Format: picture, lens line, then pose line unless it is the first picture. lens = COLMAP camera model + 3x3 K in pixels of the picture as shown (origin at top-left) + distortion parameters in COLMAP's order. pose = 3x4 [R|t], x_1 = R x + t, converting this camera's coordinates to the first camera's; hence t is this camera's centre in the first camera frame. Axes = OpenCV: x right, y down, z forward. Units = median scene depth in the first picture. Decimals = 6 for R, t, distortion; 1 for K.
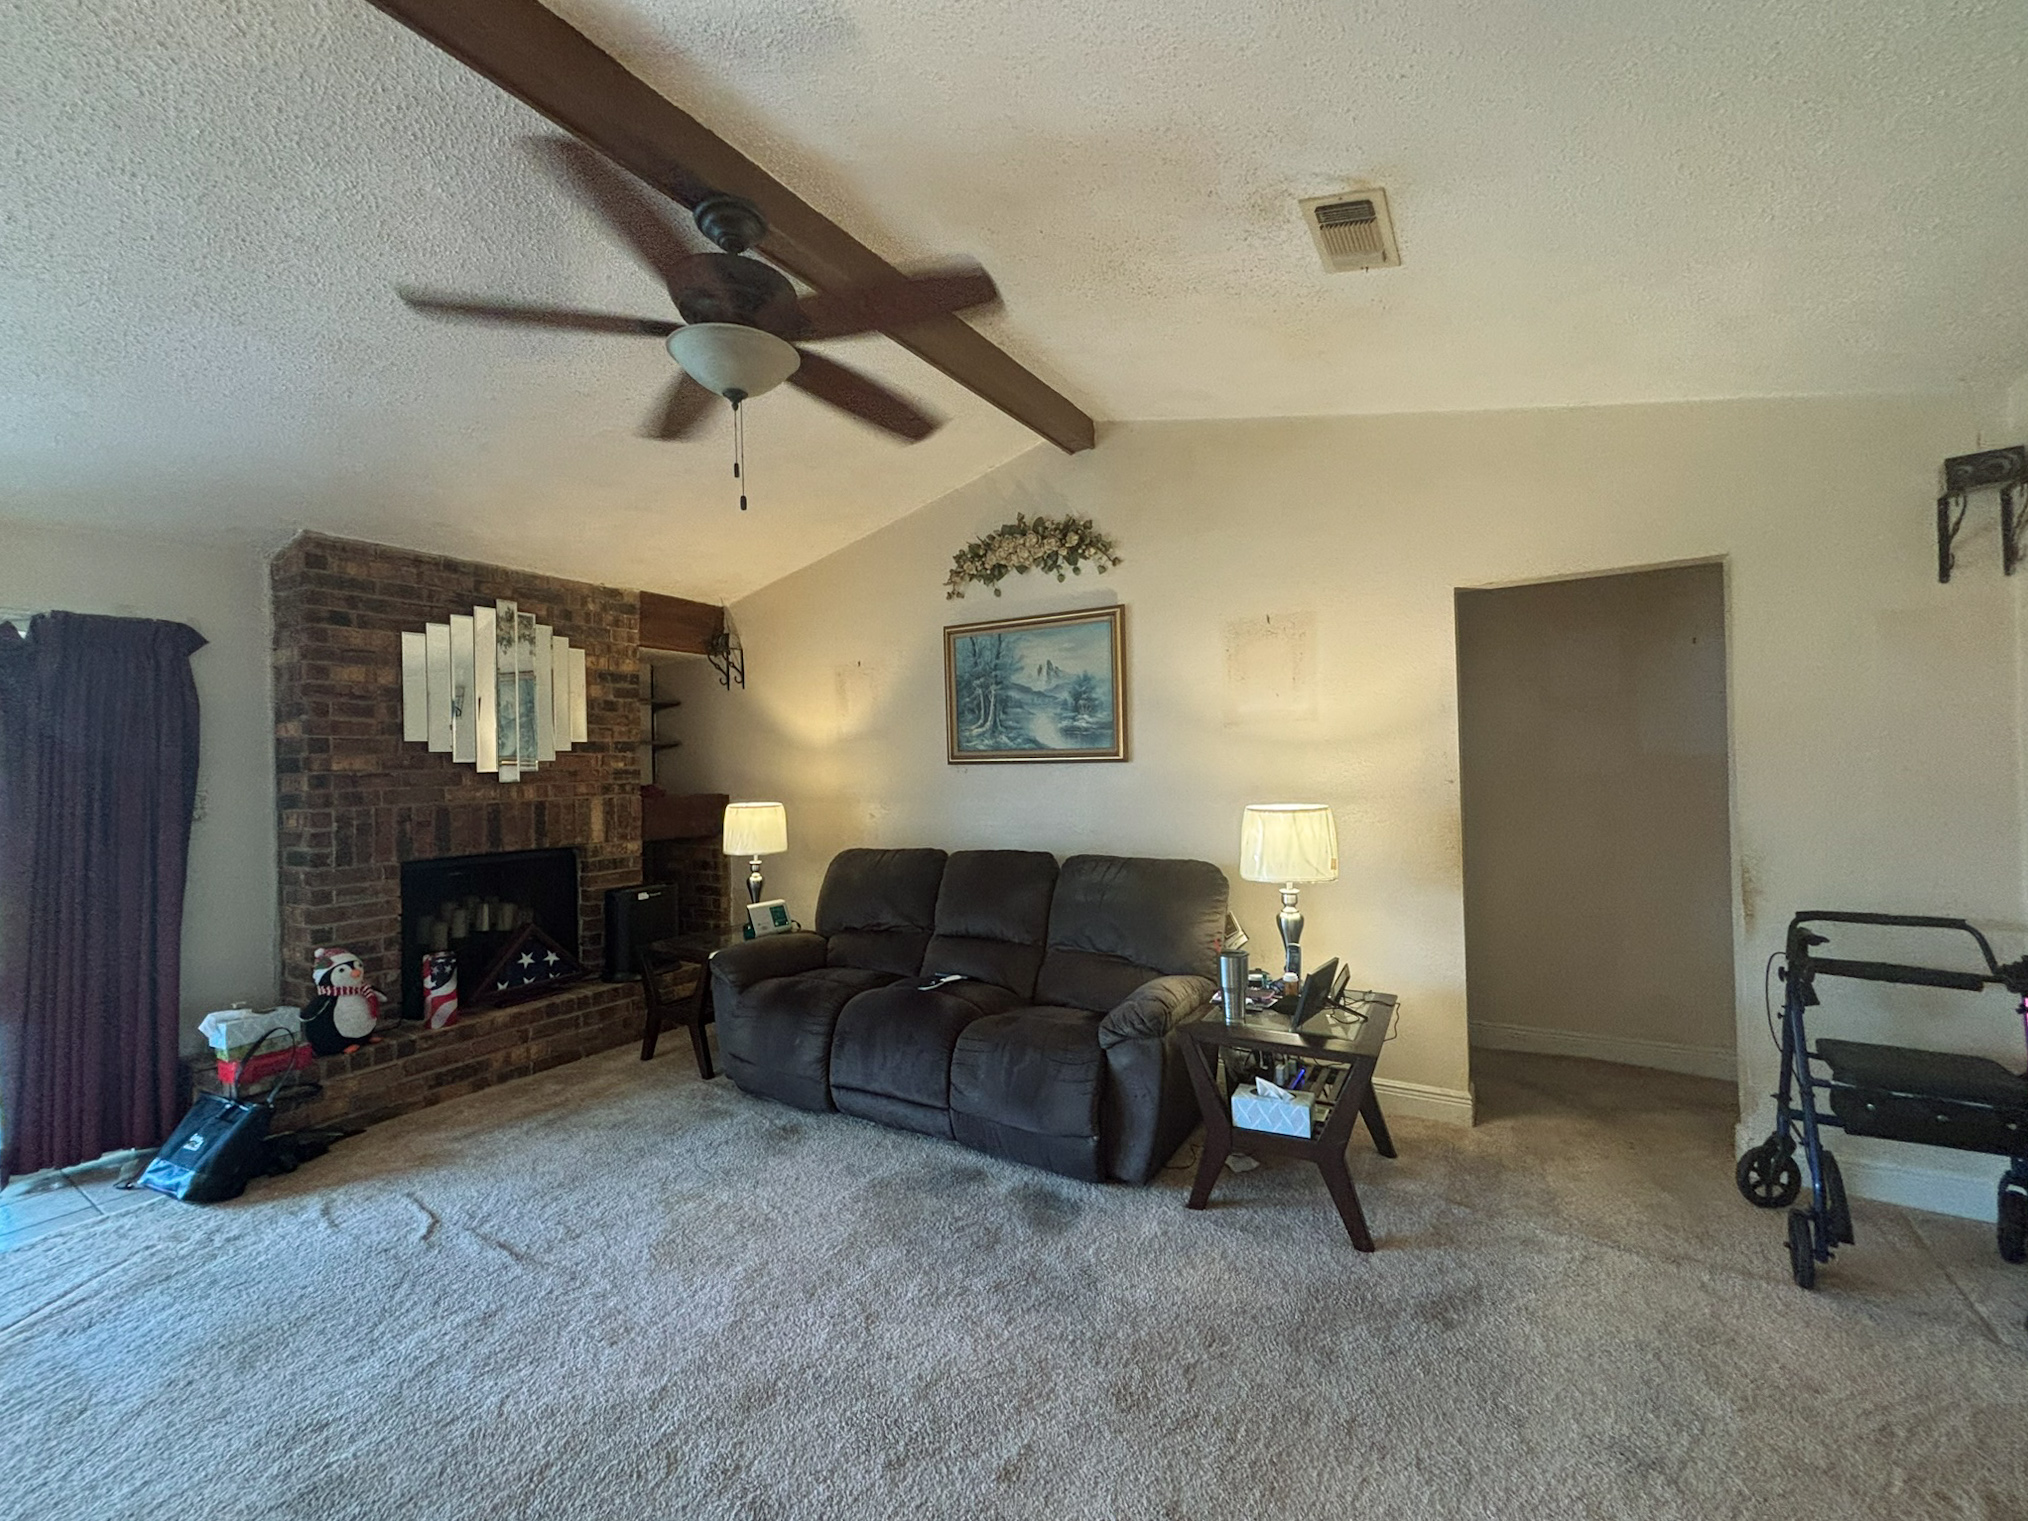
lens RADIAL K [[826.5, 0, 1024.5], [0, 826.5, 754.6], [0, 0, 1]] dist [-0.021279, 0.008669]
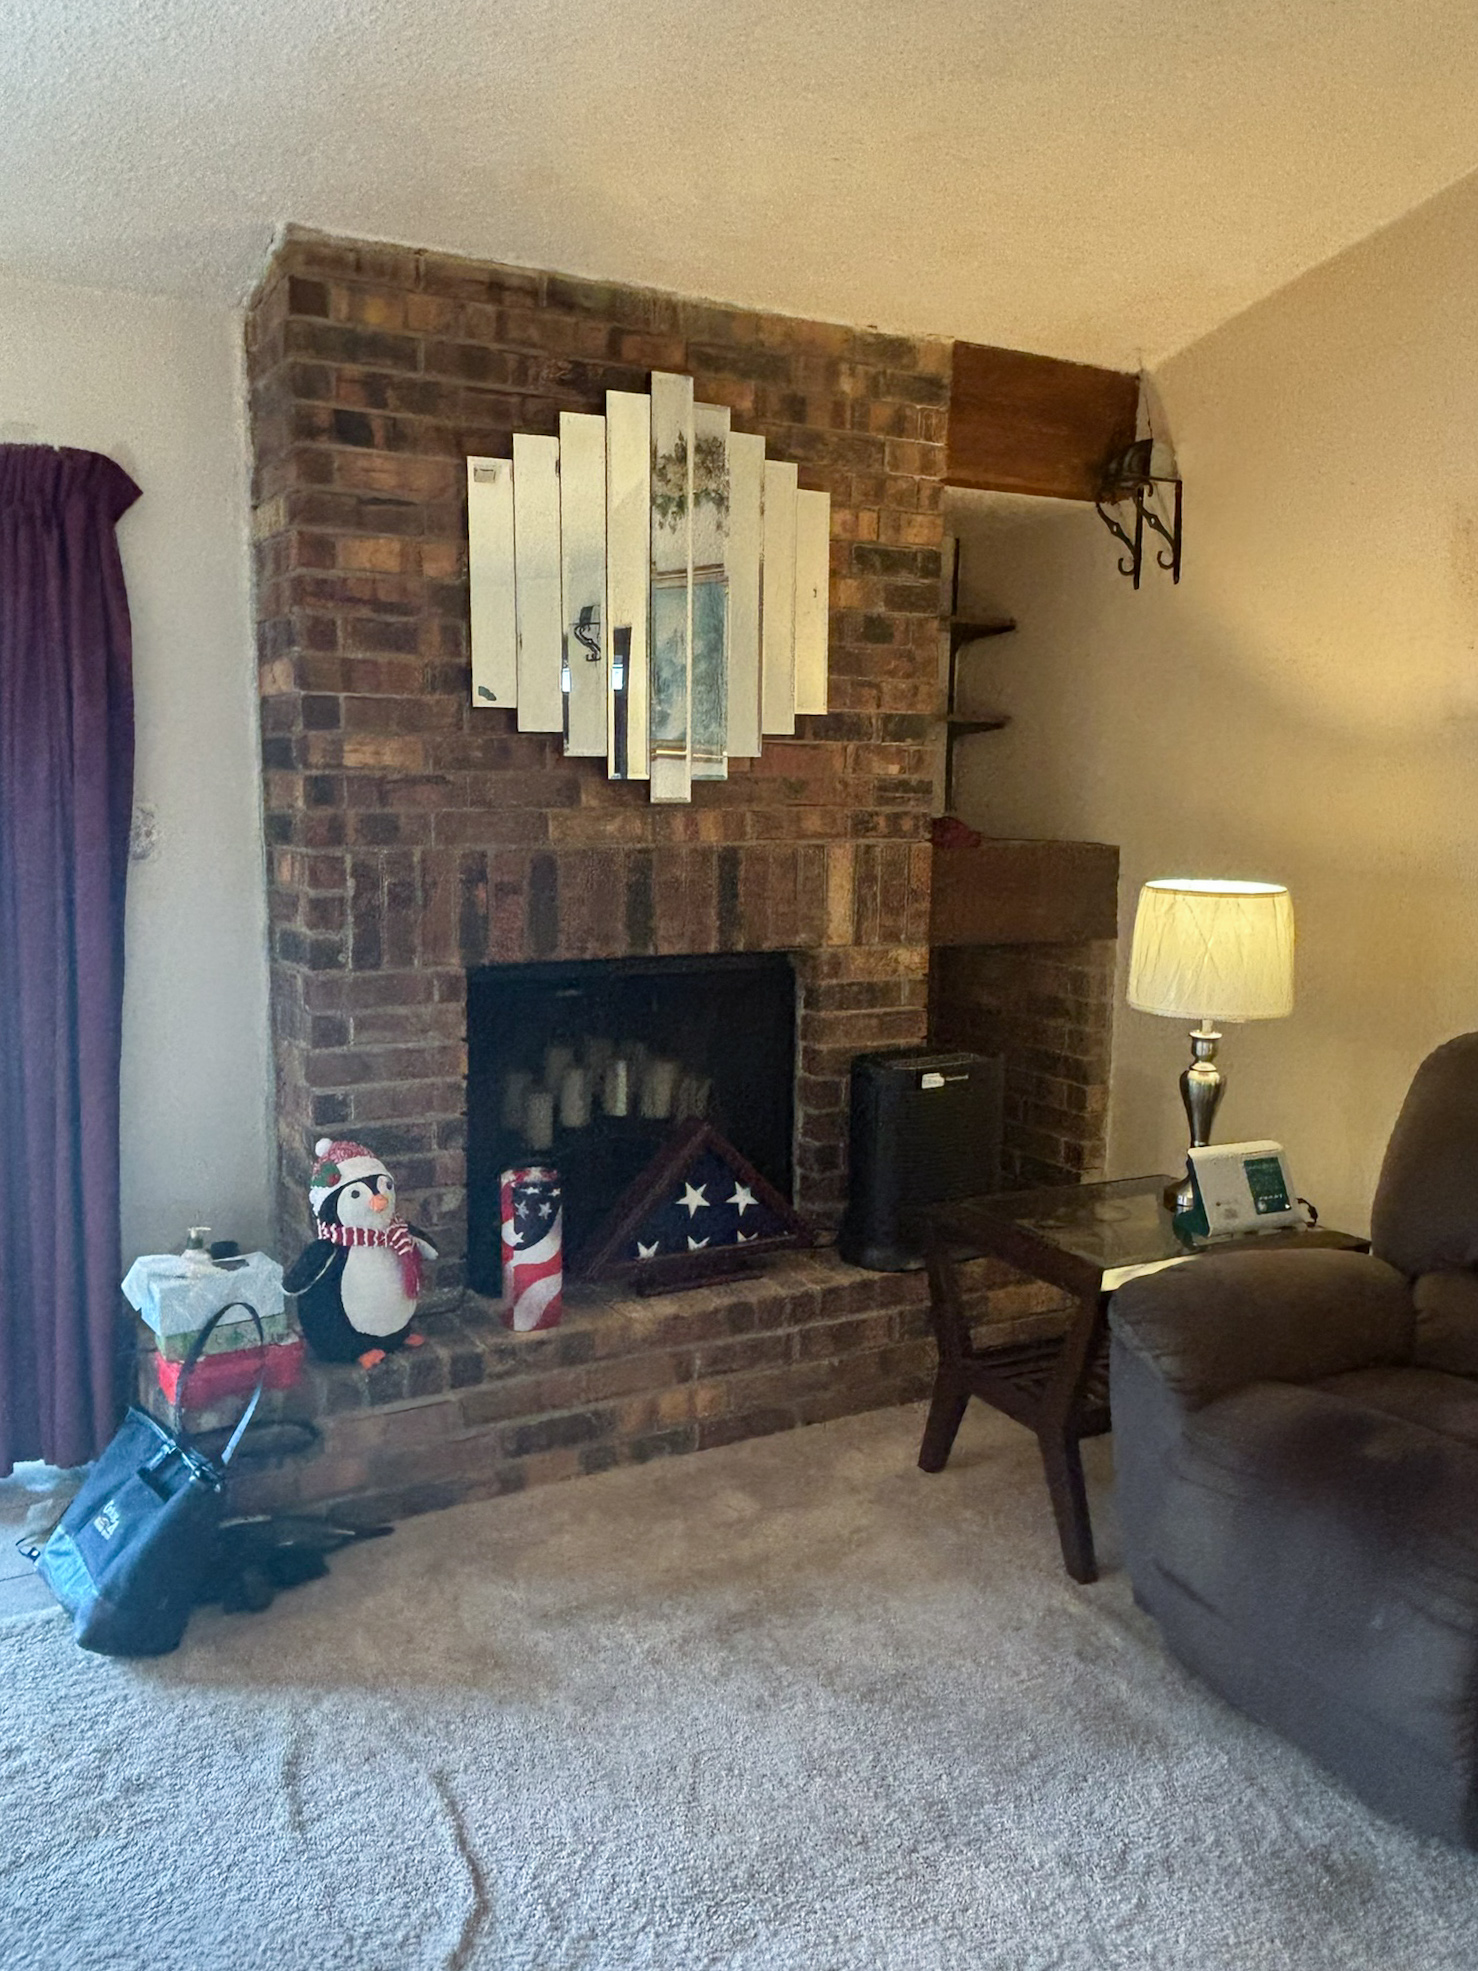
lens RADIAL K [[1516.1, 0, 739.8], [0, 1516.1, 928.7], [0, 0, 1]] dist [0.070148, -0.149482]
pose [[0.866544, 0.086765, -0.491502, -0.192068], [-0.025664, 0.991217, 0.129734, -0.007028], [0.498441, -0.099806, 0.861159, 0.315765]]
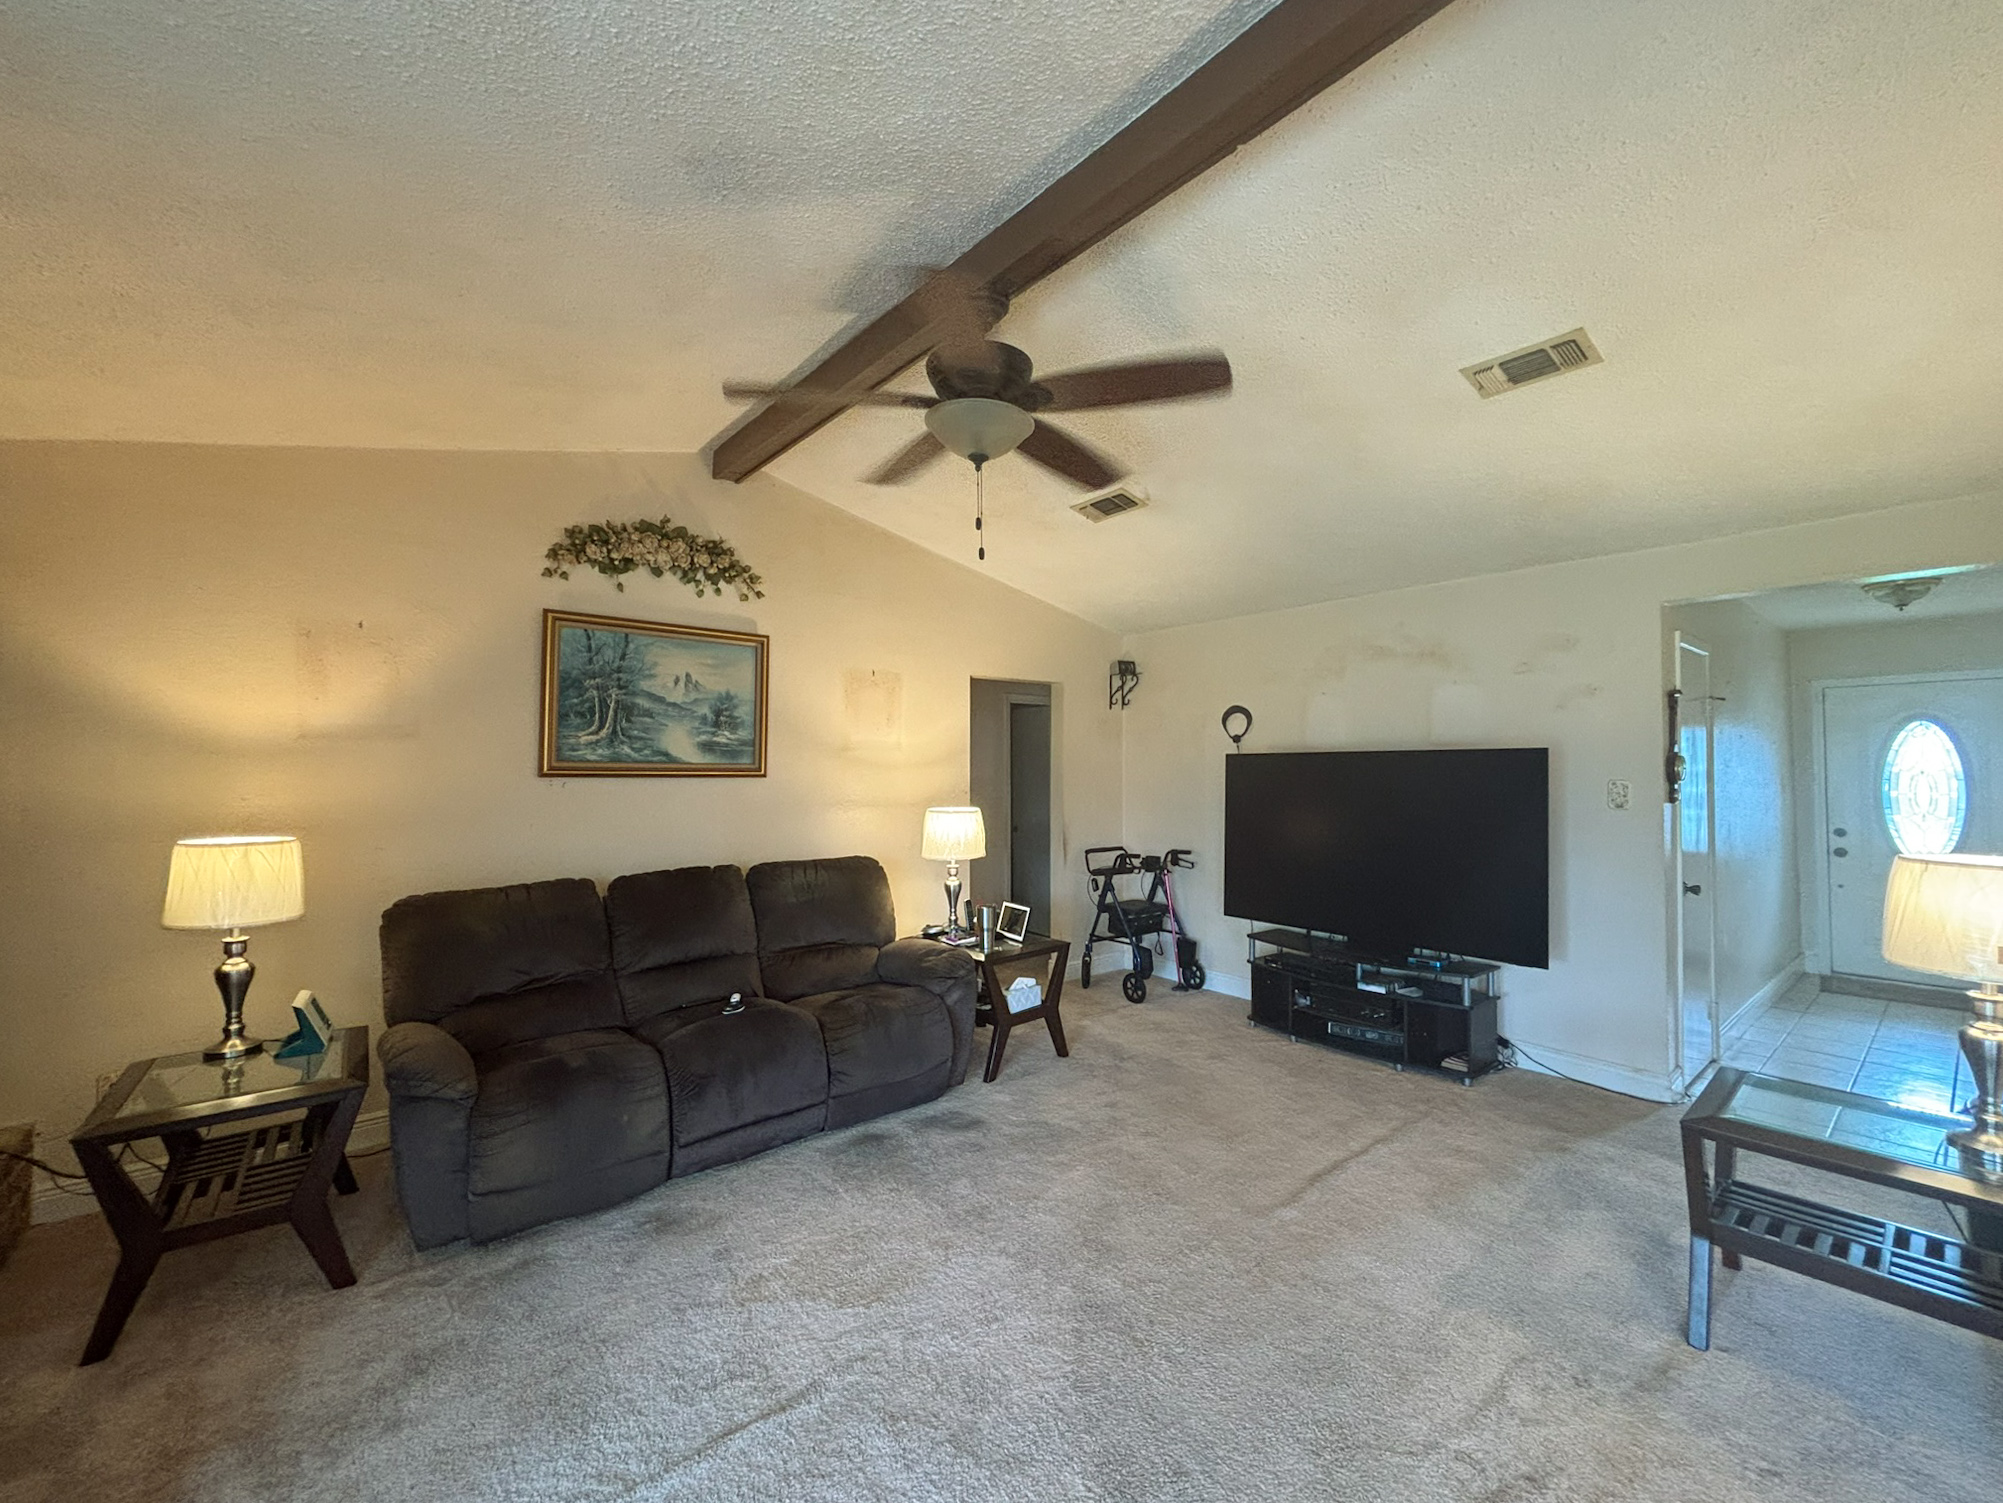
lens RADIAL K [[816.3, 0, 1011.9], [0, 816.3, 745.7], [0, 0, 1]] dist [-0.021279, 0.008669]
pose [[0.312193, 0.052456, 0.948569, -0.815903], [-0.022082, 0.998605, -0.047955, 0.011717], [-0.949762, -0.005975, 0.312916, 0.346338]]
